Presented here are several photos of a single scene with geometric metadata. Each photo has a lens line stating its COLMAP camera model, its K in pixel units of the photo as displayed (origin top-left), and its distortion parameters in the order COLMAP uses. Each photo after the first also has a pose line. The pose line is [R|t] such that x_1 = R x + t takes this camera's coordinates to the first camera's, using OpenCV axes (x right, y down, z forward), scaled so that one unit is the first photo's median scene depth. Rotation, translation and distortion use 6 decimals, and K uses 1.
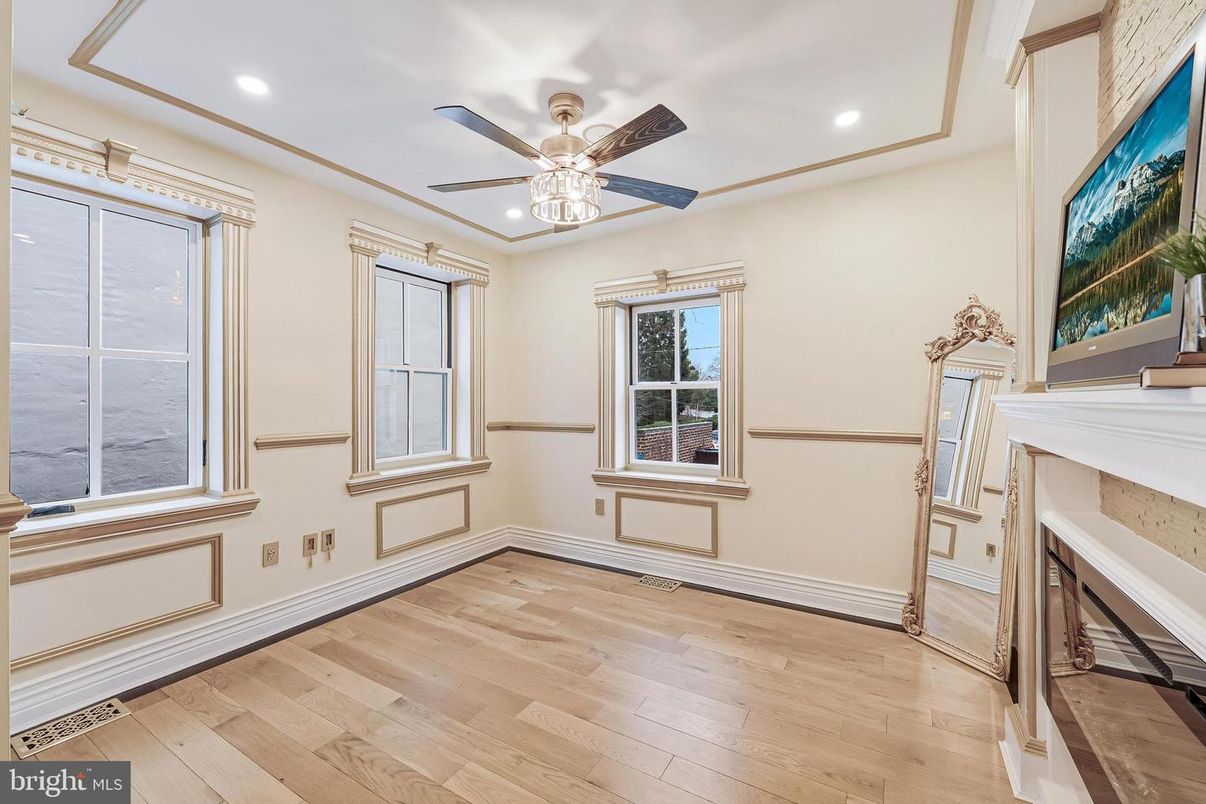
lens RADIAL K [[488.9, 0, 609.1], [0, 488.9, 394.4], [0, 0, 1]] dist [0.010169, -0.000186]
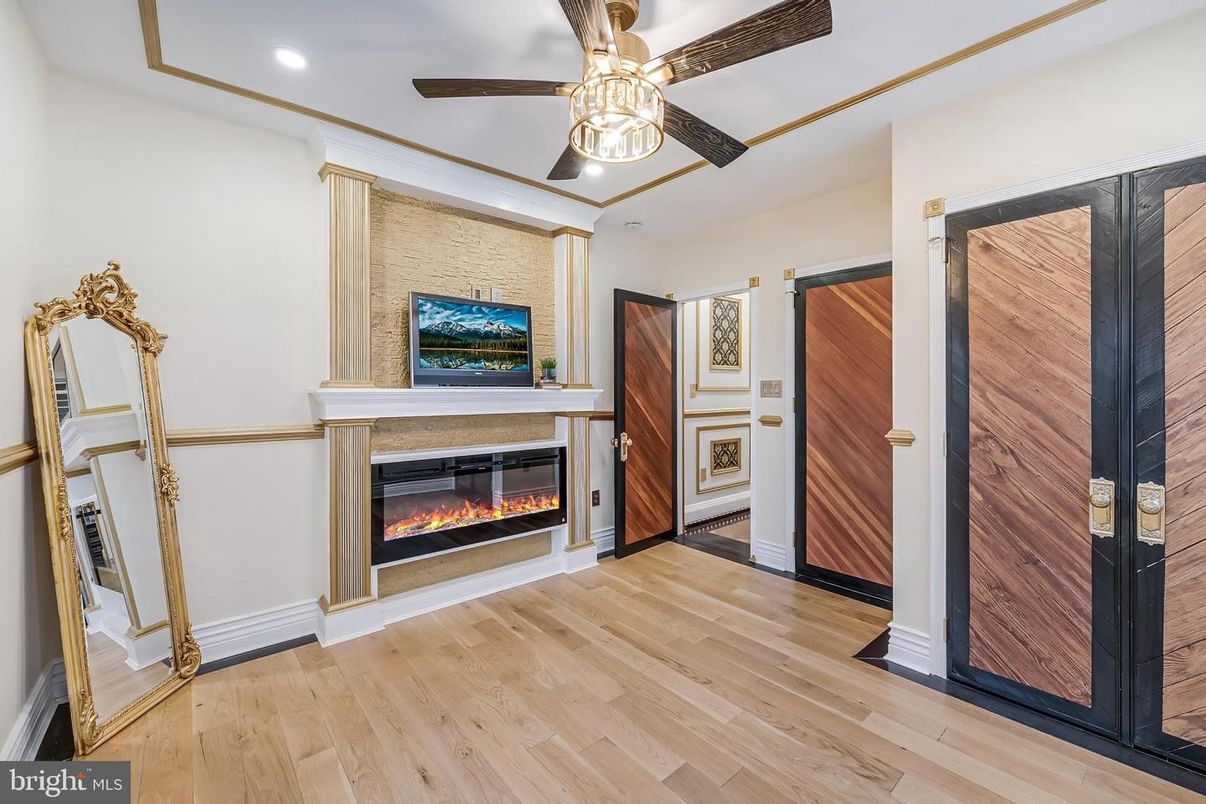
lens RADIAL K [[489.4, 0, 609.0], [0, 489.4, 389.0], [0, 0, 1]] dist [0.013034, 0.000028]
pose [[-0.948009, 0.005101, 0.318203, -0.249099], [0.000013, 0.999872, -0.015987, 0.015464], [-0.318244, -0.015152, -0.947888, 1.365352]]
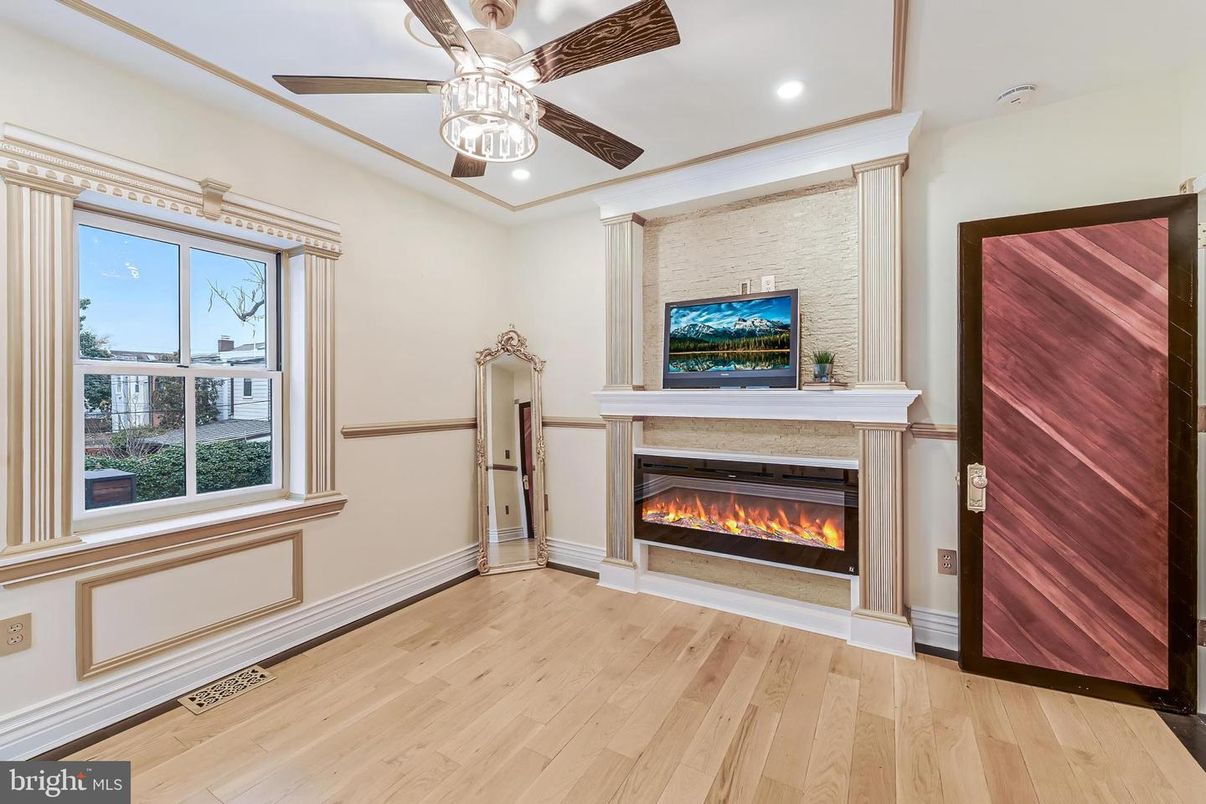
lens RADIAL K [[488.9, 0, 609.1], [0, 488.9, 394.4], [0, 0, 1]] dist [0.010169, -0.000186]
pose [[-0.009907, 0.002362, 0.999948, -0.663733], [-0.010582, 0.999941, -0.002467, 0.010565], [-0.999895, -0.010606, -0.009882, 0.655311]]
